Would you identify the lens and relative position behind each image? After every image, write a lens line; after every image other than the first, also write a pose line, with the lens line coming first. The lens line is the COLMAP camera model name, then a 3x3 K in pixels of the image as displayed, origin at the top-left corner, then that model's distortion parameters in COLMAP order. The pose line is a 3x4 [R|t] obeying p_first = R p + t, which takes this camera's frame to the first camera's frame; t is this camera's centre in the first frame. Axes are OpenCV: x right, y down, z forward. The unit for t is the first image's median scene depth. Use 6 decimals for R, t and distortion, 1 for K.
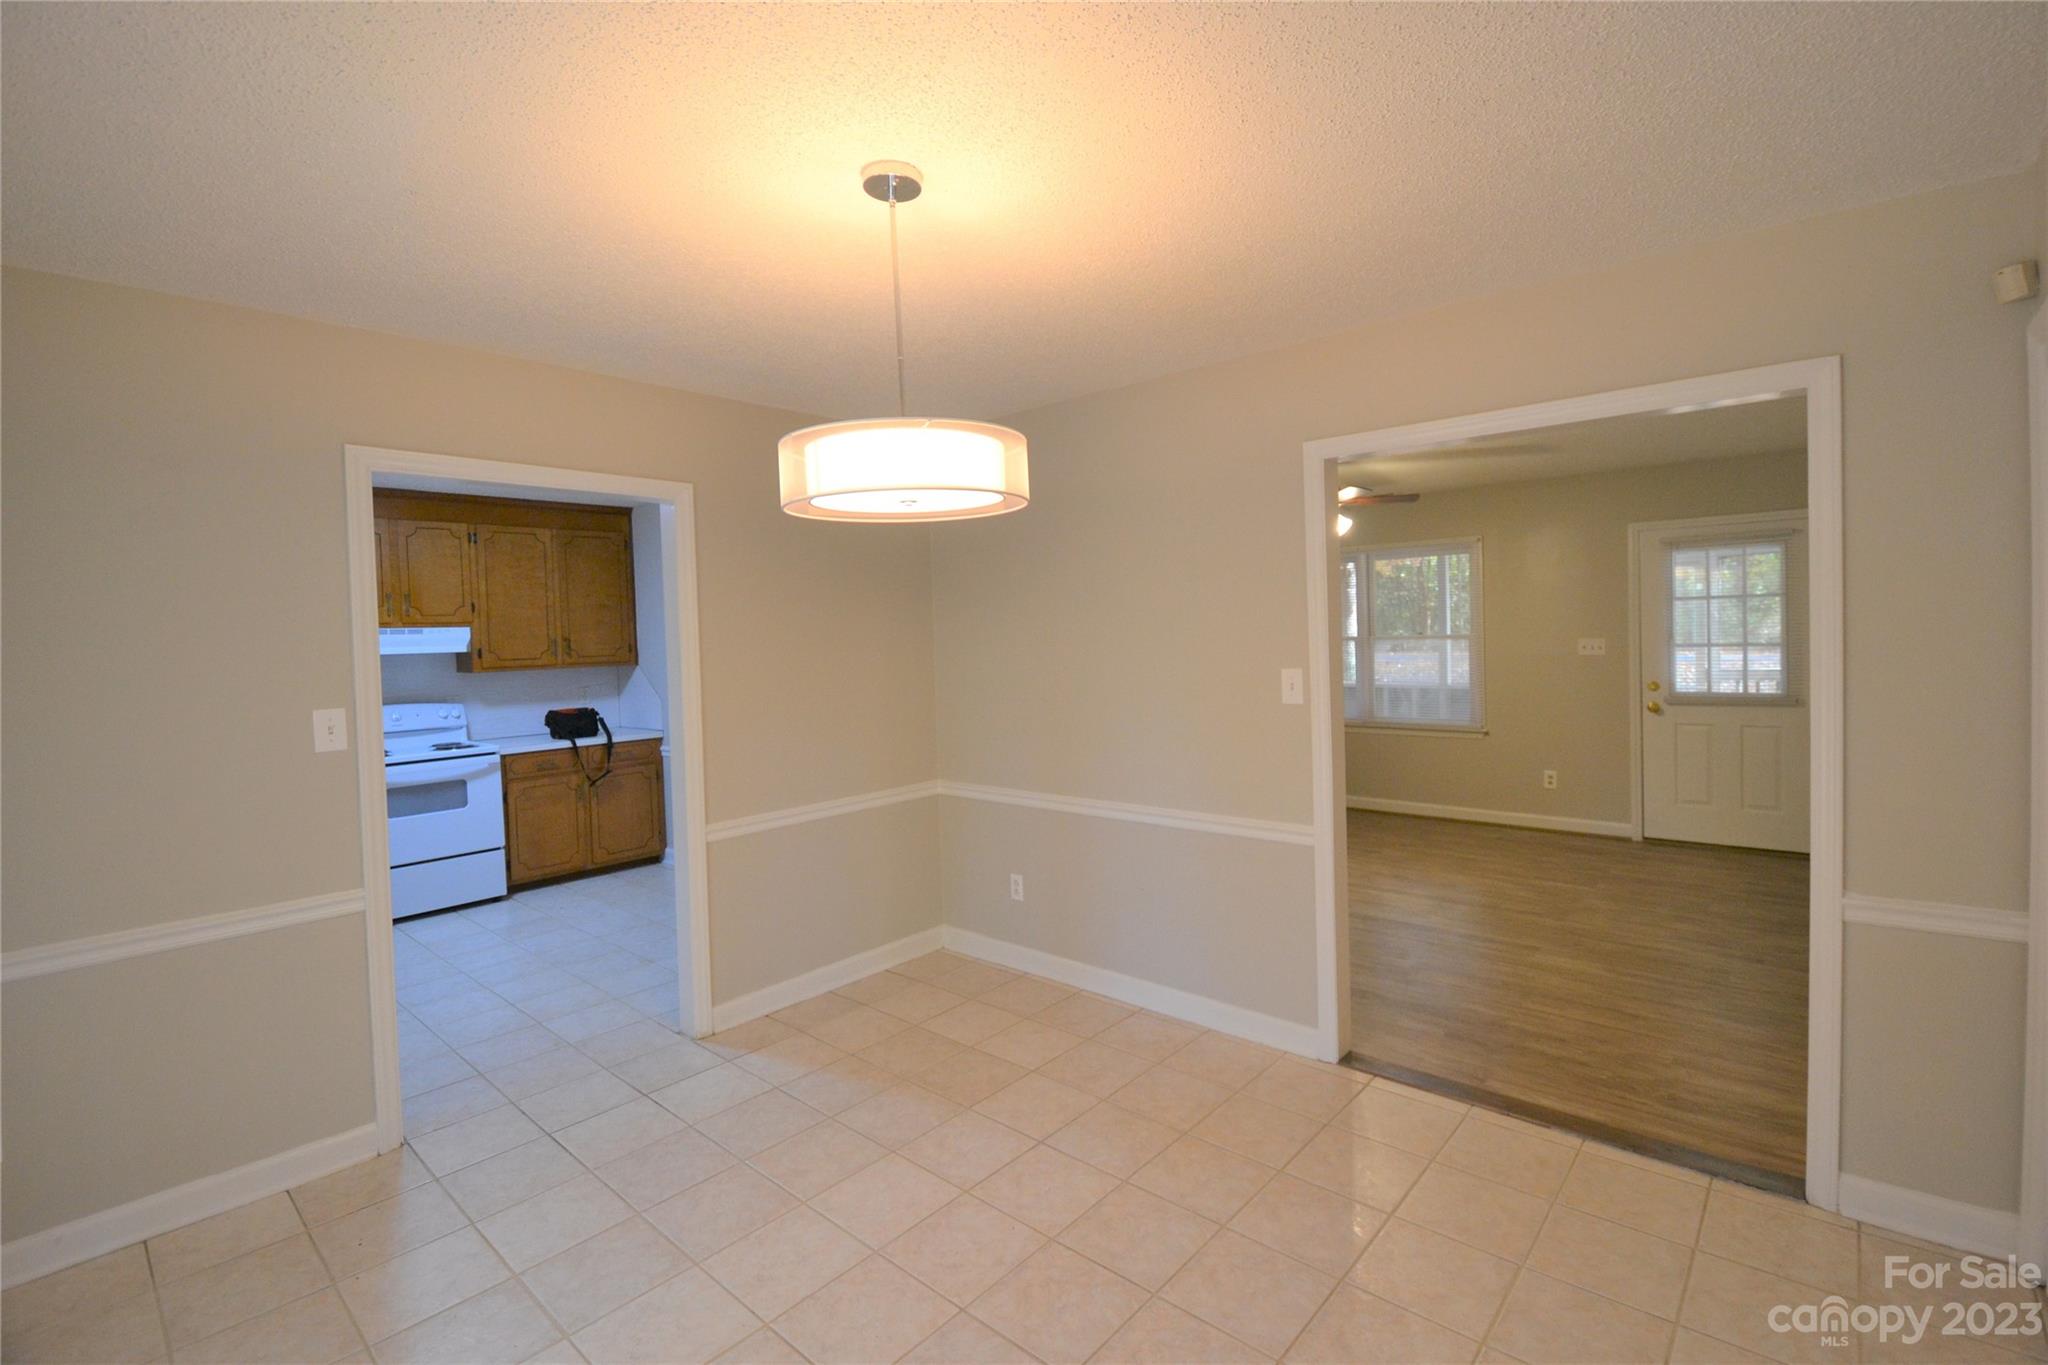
lens RADIAL K [[912.3, 0, 1042.2], [0, 912.3, 660.0], [0, 0, 1]] dist [0.013076, -0.018189]
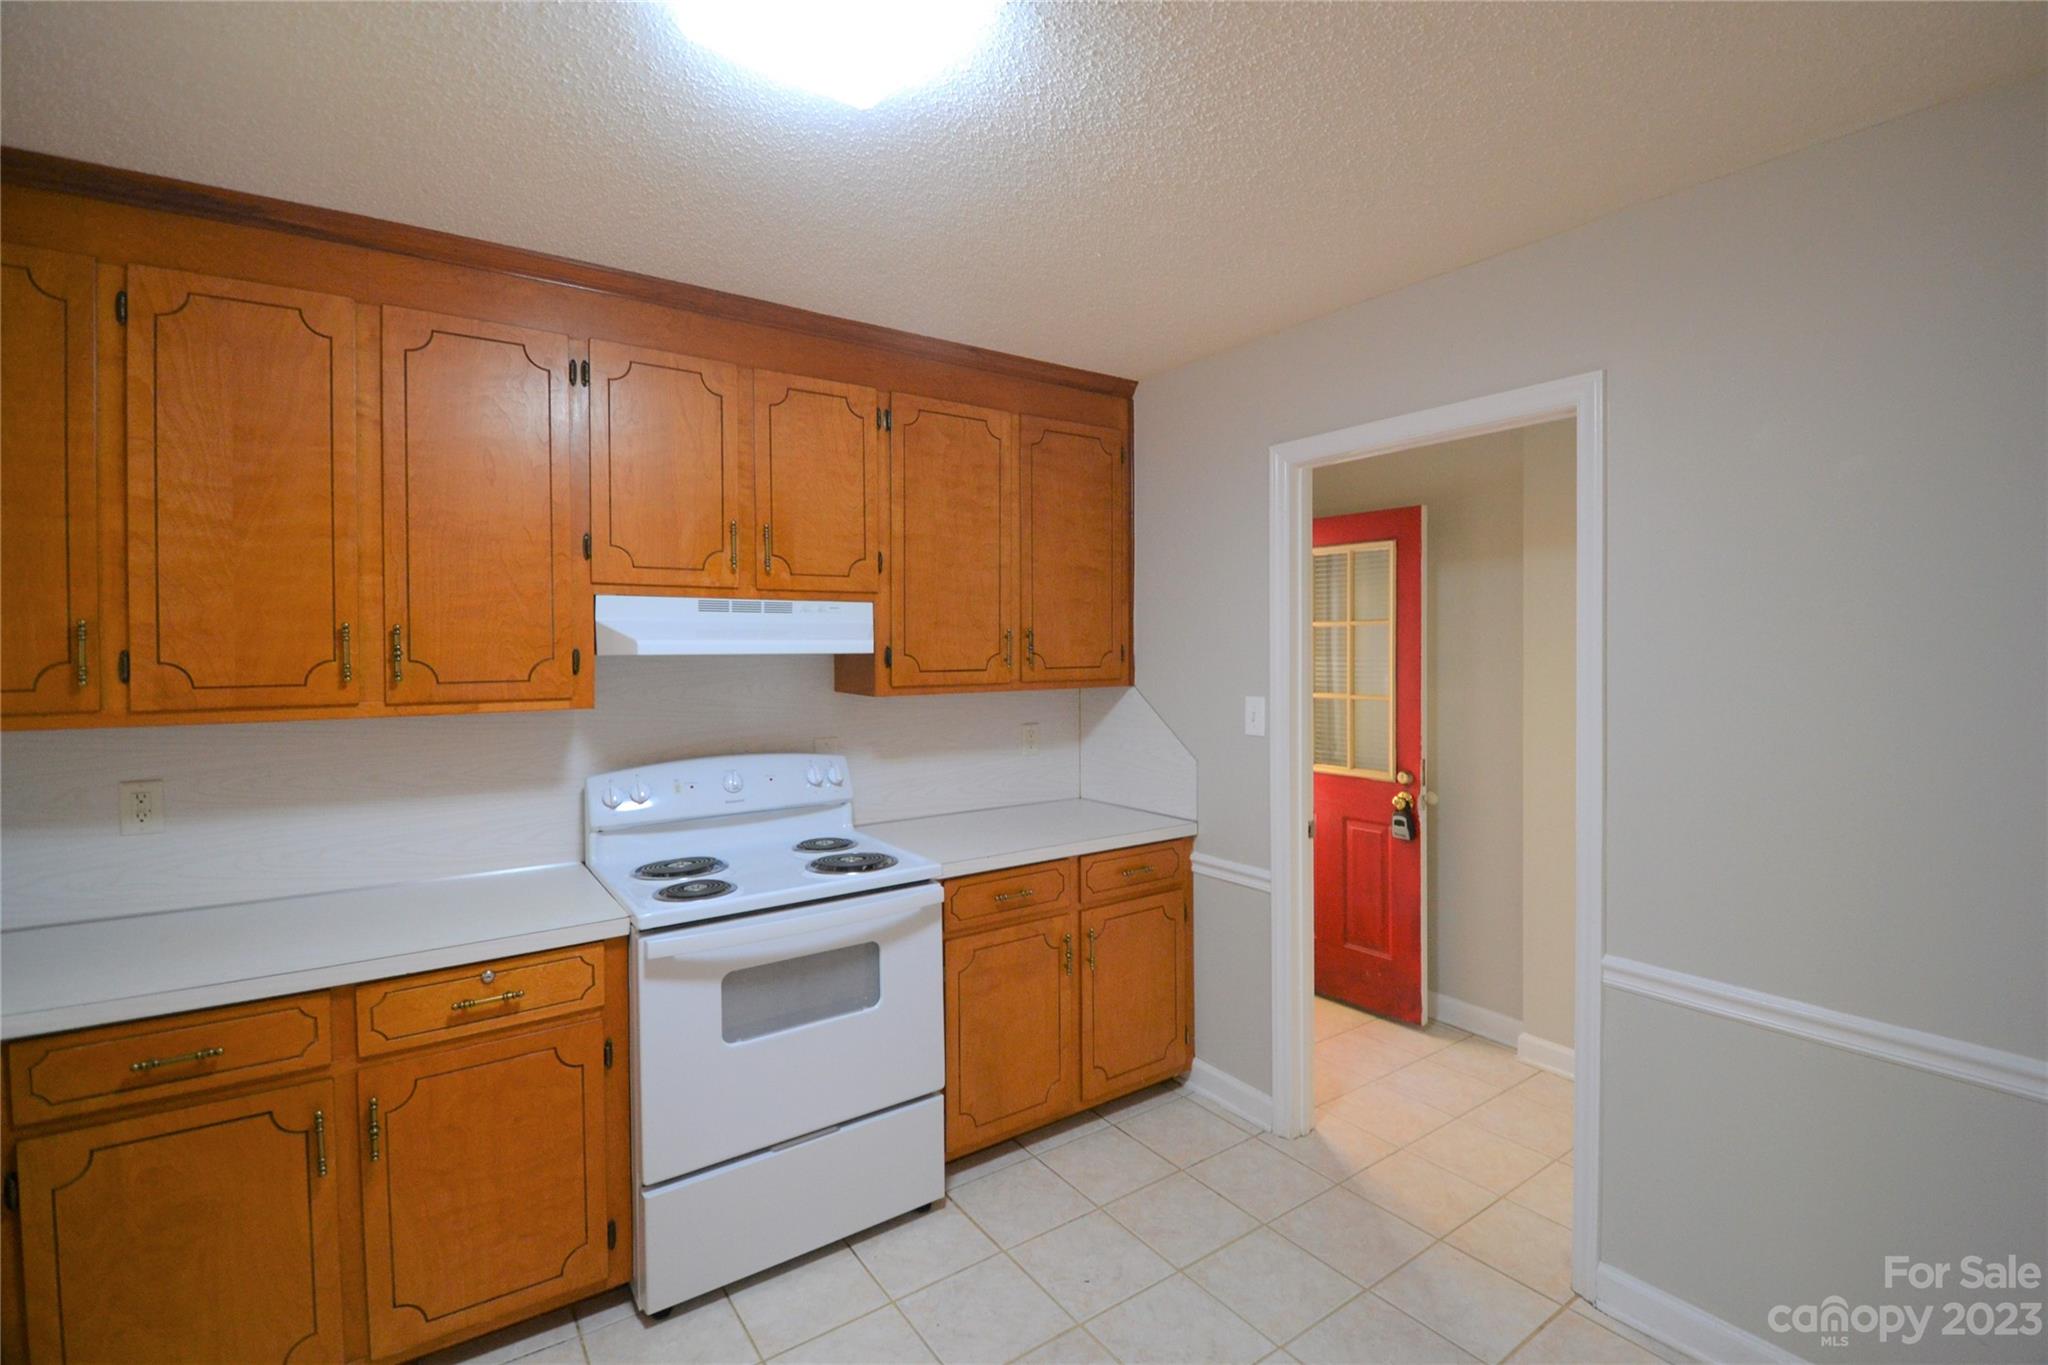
lens RADIAL K [[912.3, 0, 1044.4], [0, 912.3, 657.8], [0, 0, 1]] dist [0.013076, -0.018189]
pose [[0.974177, 0.026822, -0.224186, -0.450651], [-0.030107, 0.999483, -0.011248, -0.003936], [0.223768, 0.017707, 0.974481, 0.577695]]
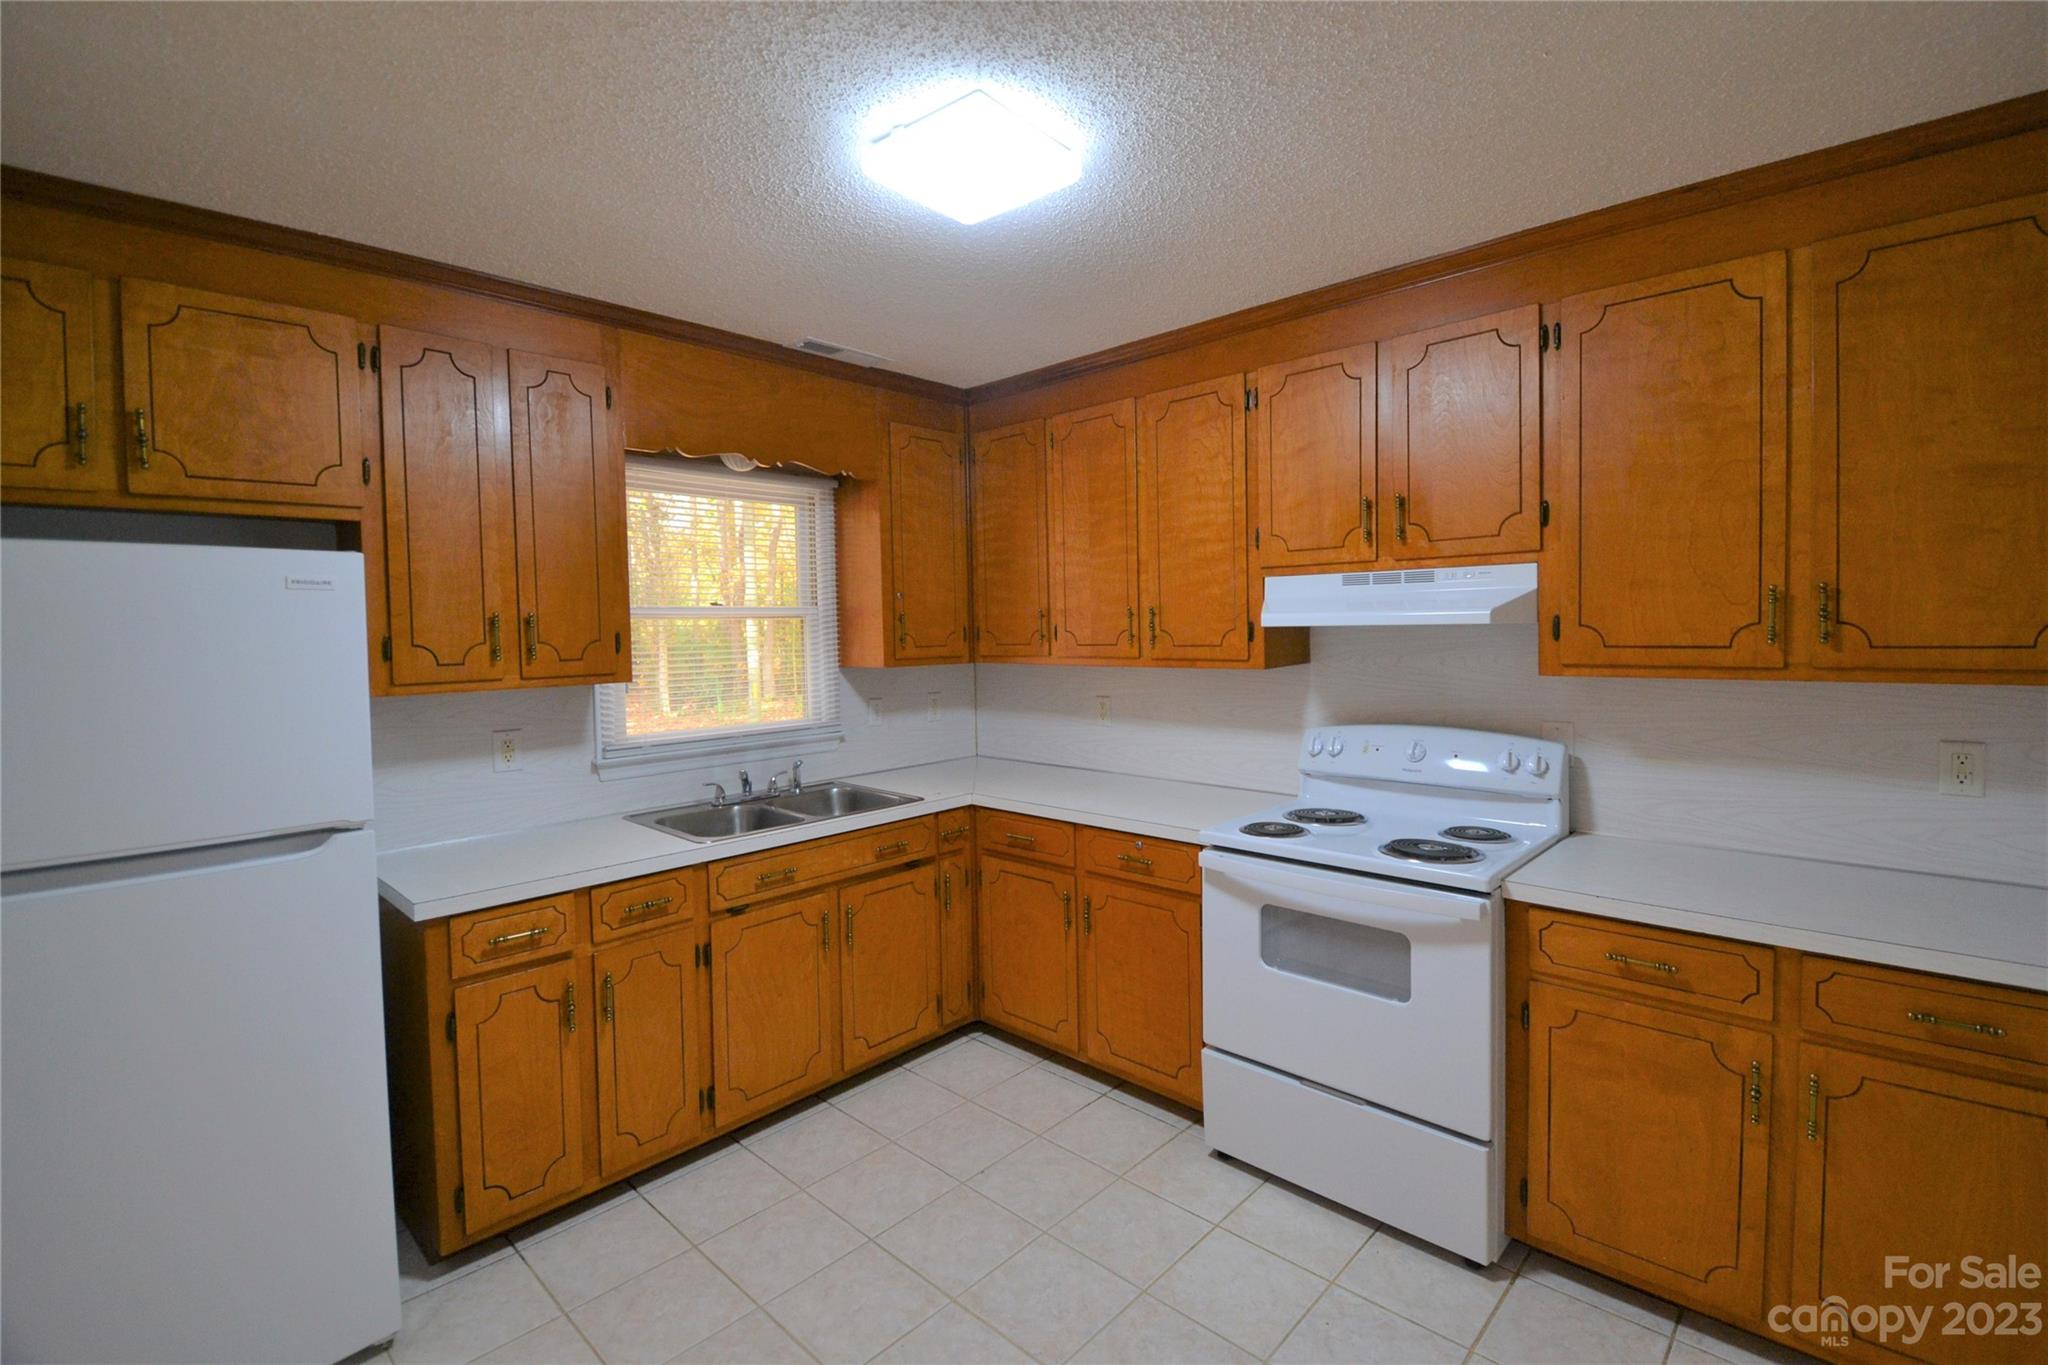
lens RADIAL K [[912.3, 0, 1041.2], [0, 912.3, 659.0], [0, 0, 1]] dist [0.013076, -0.018189]
pose [[-0.026634, 0.068390, -0.997303, -0.222075], [-0.012410, 0.997557, 0.068739, -0.019402], [0.999568, 0.014207, -0.025720, 0.833868]]
